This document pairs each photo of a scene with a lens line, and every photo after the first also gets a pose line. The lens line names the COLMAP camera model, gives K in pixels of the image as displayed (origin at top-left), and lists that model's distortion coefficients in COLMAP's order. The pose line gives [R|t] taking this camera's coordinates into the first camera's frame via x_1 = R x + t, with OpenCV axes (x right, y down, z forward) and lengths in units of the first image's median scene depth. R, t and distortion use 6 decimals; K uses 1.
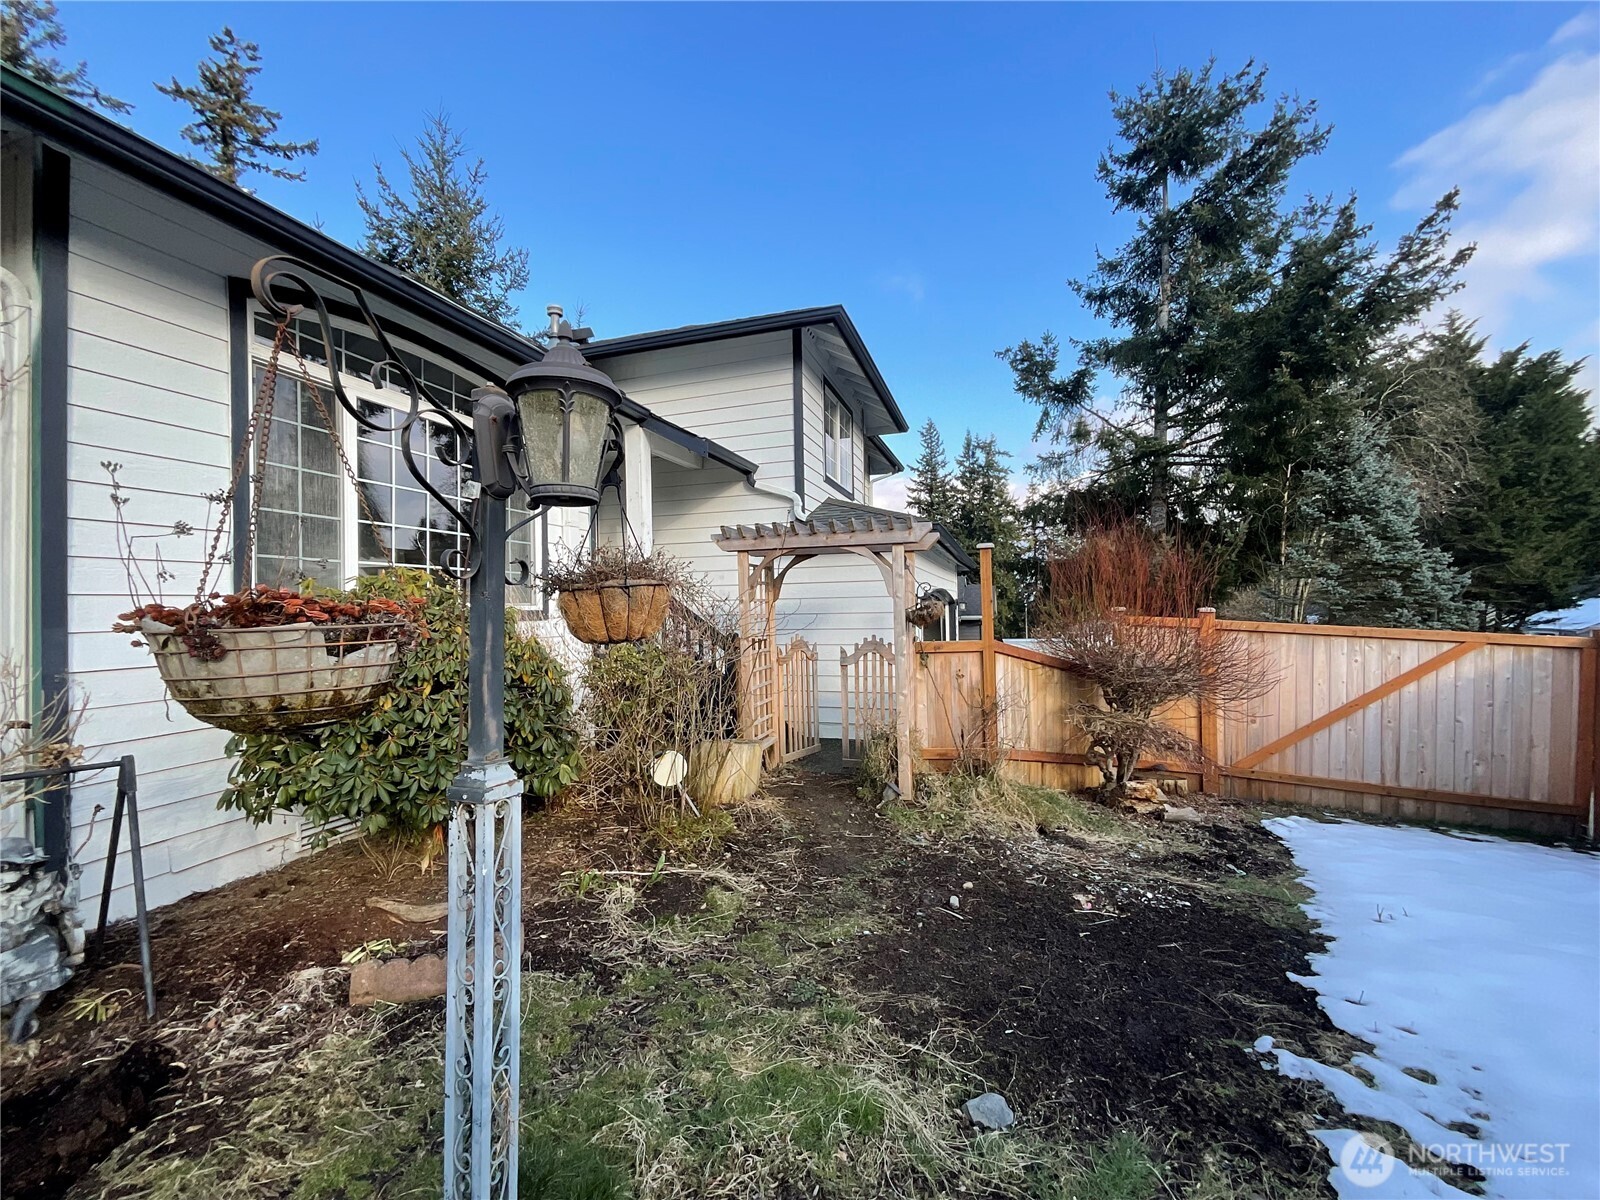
lens RADIAL K [[649.9, 0, 797.7], [0, 649.9, 608.9], [0, 0, 1]] dist [-0.002505, 0.001636]
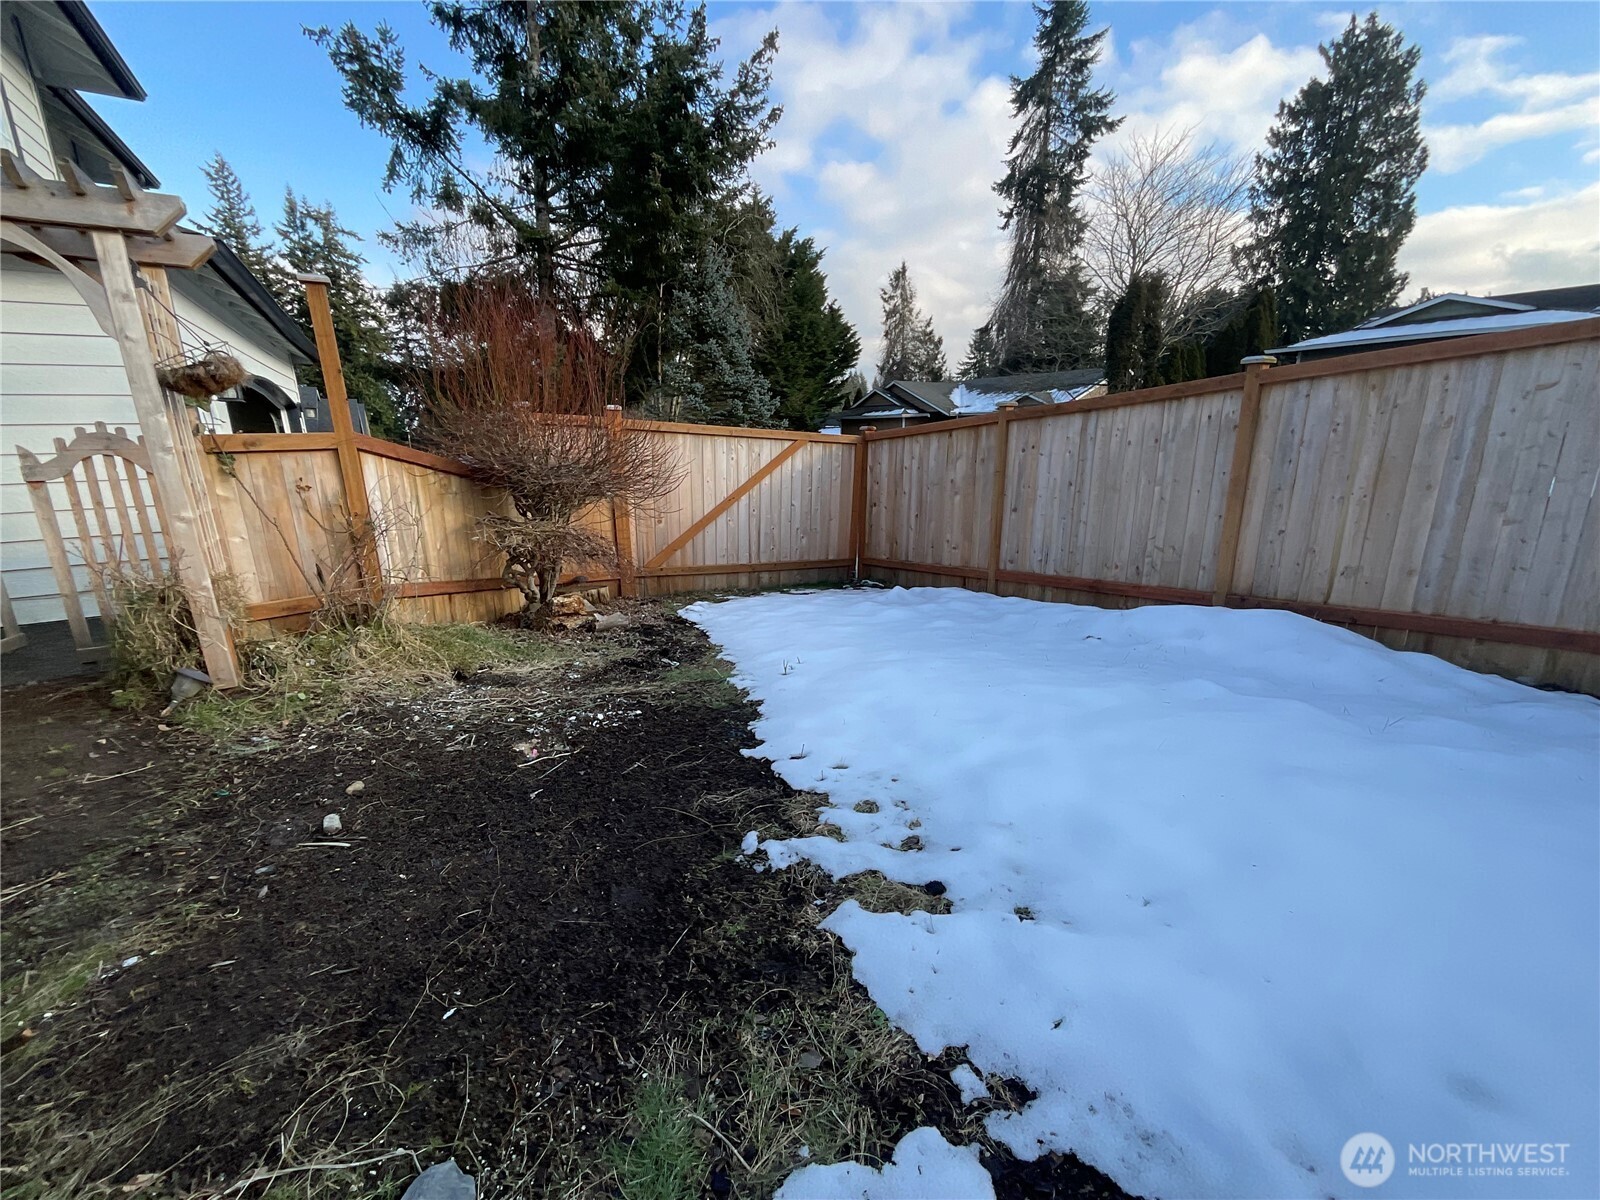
lens RADIAL K [[649.9, 0, 809.8], [0, 649.9, 597.6], [0, 0, 1]] dist [-0.002505, 0.001636]
pose [[0.638700, -0.177445, 0.748716, 0.060833], [-0.006326, 0.971802, 0.235712, 0.049648], [-0.769430, -0.155286, 0.619568, 0.165529]]
